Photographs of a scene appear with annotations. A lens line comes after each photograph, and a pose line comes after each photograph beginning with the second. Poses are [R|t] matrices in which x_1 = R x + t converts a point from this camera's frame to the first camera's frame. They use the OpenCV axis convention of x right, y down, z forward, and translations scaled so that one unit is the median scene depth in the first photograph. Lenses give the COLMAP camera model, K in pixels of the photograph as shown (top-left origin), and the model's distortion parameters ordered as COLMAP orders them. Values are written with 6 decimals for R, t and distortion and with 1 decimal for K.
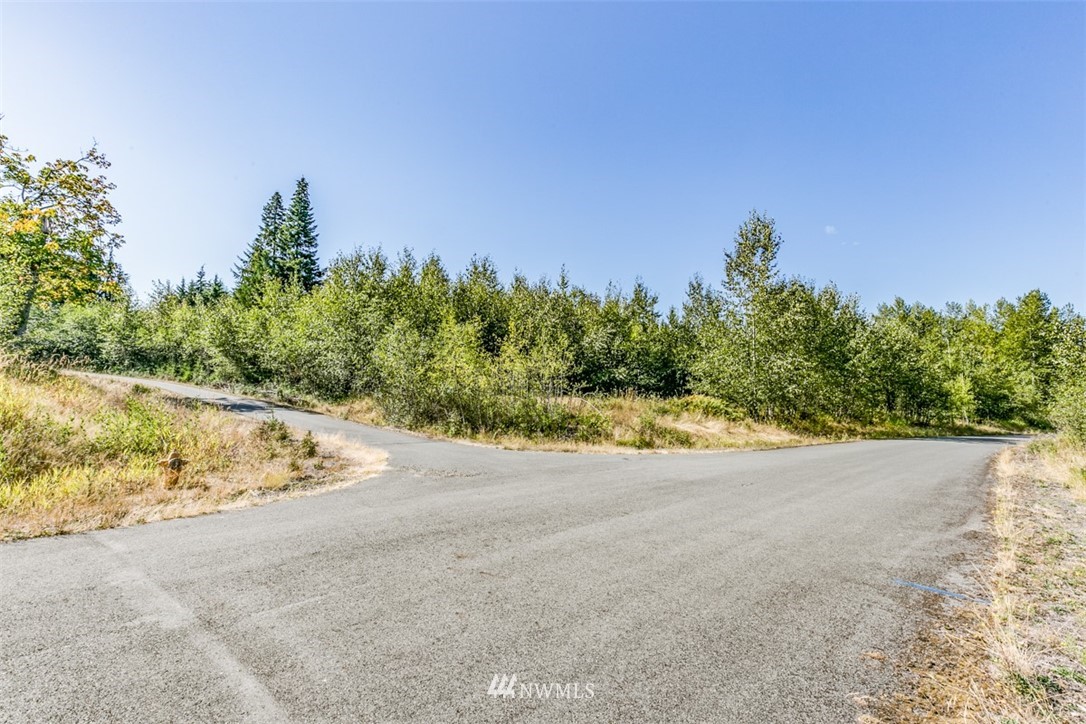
lens RADIAL K [[488.8, 0, 543.6], [0, 488.8, 360.6], [0, 0, 1]] dist [0.006416, -0.000661]
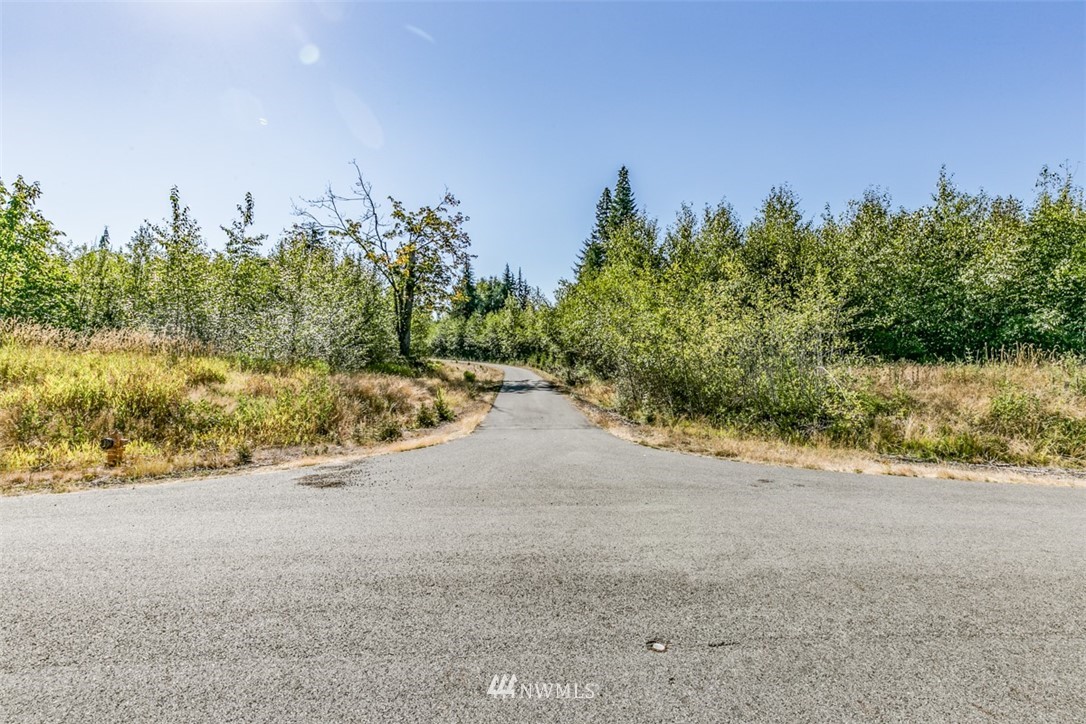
lens RADIAL K [[488.8, 0, 543.6], [0, 488.8, 360.6], [0, 0, 1]] dist [0.006416, -0.000661]
pose [[0.723005, -0.052179, -0.688869, 0.097148], [0.081336, 0.996638, 0.009876, 0.014523], [0.686038, -0.063170, 0.724819, 0.137173]]
